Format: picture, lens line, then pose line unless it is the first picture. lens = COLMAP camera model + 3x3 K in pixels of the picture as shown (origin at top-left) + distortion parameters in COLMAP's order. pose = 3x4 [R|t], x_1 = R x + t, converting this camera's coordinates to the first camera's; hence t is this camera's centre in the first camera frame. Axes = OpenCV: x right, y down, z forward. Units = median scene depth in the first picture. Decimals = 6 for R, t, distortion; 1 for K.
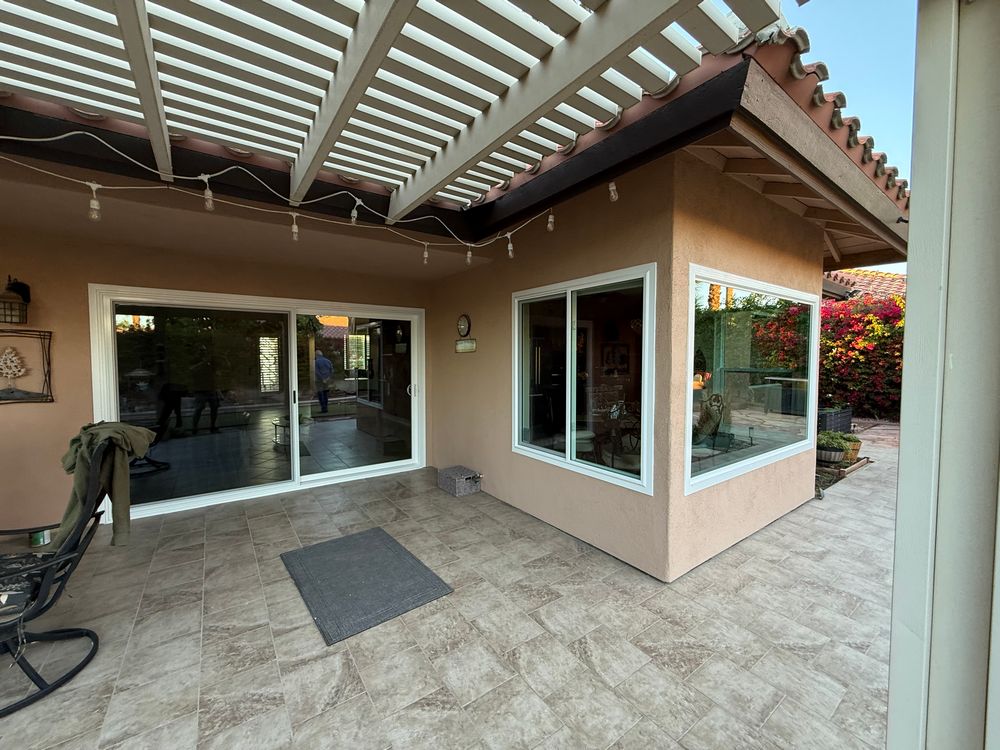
lens RADIAL K [[395.5, 0, 500.0], [0, 395.5, 375.0], [0, 0, 1]] dist [-0.000119, 0.001013]
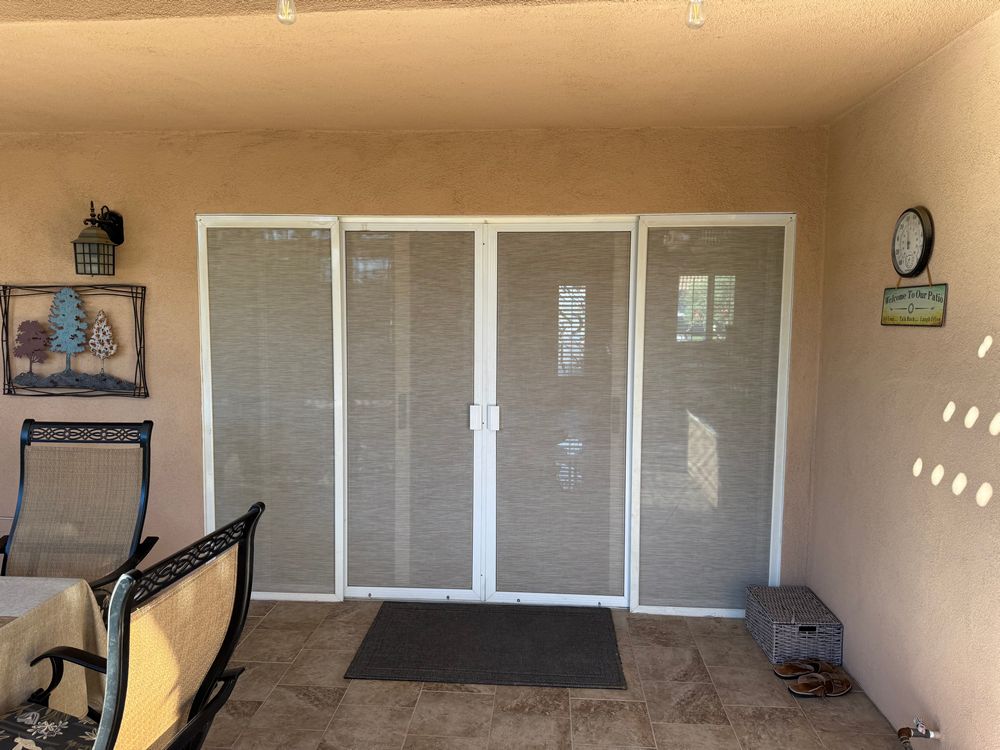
lens RADIAL K [[719.1, 0, 503.1], [0, 719.1, 379.1], [0, 0, 1]] dist [0.044162, -0.046818]
pose [[0.757026, 0.071693, -0.649439, 0.061846], [-0.038839, 0.997142, 0.064804, -0.061658], [0.652229, -0.023835, 0.757647, 0.513380]]
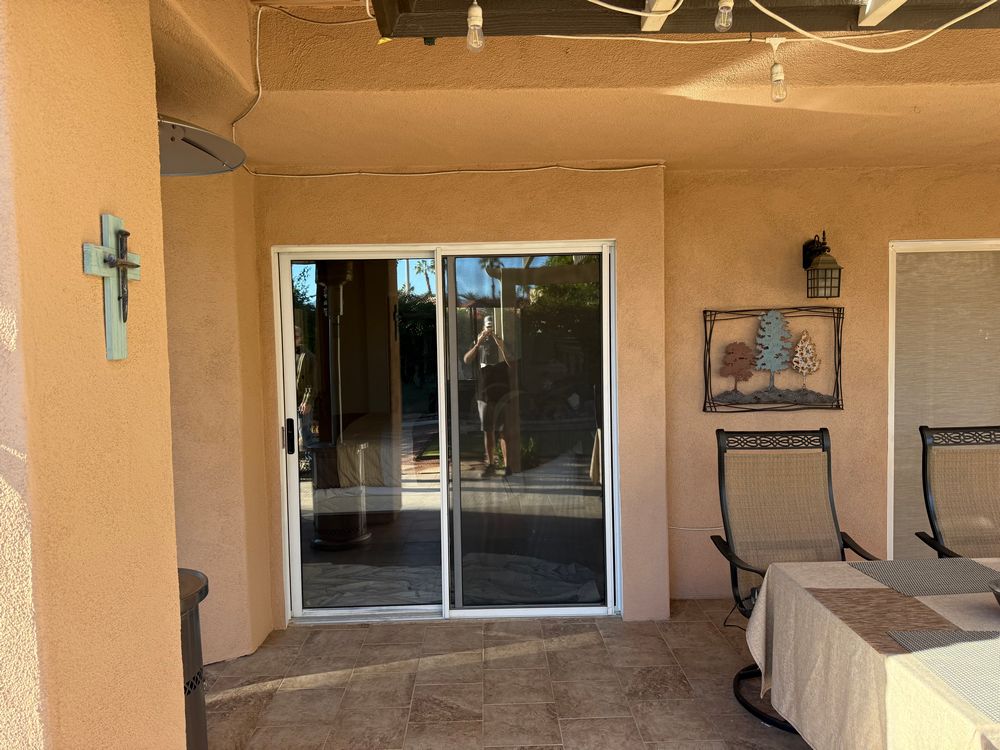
lens RADIAL K [[719.1, 0, 503.1], [0, 719.1, 379.1], [0, 0, 1]] dist [0.044162, -0.046818]
pose [[0.823208, 0.017936, -0.567456, -0.935574], [-0.004714, 0.999682, 0.024758, -0.013618], [0.567720, -0.017706, 0.823032, -0.390608]]
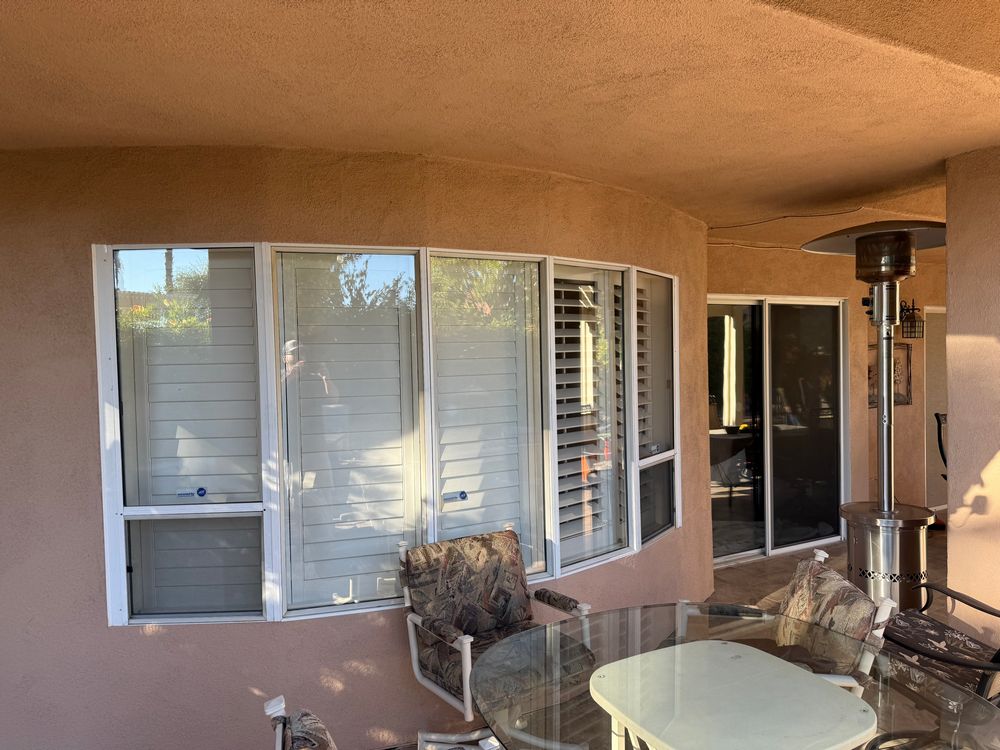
lens RADIAL K [[719.1, 0, 503.1], [0, 719.1, 379.1], [0, 0, 1]] dist [0.044162, -0.046818]
pose [[0.995492, -0.019791, -0.092754, -2.205508], [0.017594, 0.999546, -0.024447, 0.025917], [0.093196, 0.022705, 0.995389, -1.280804]]
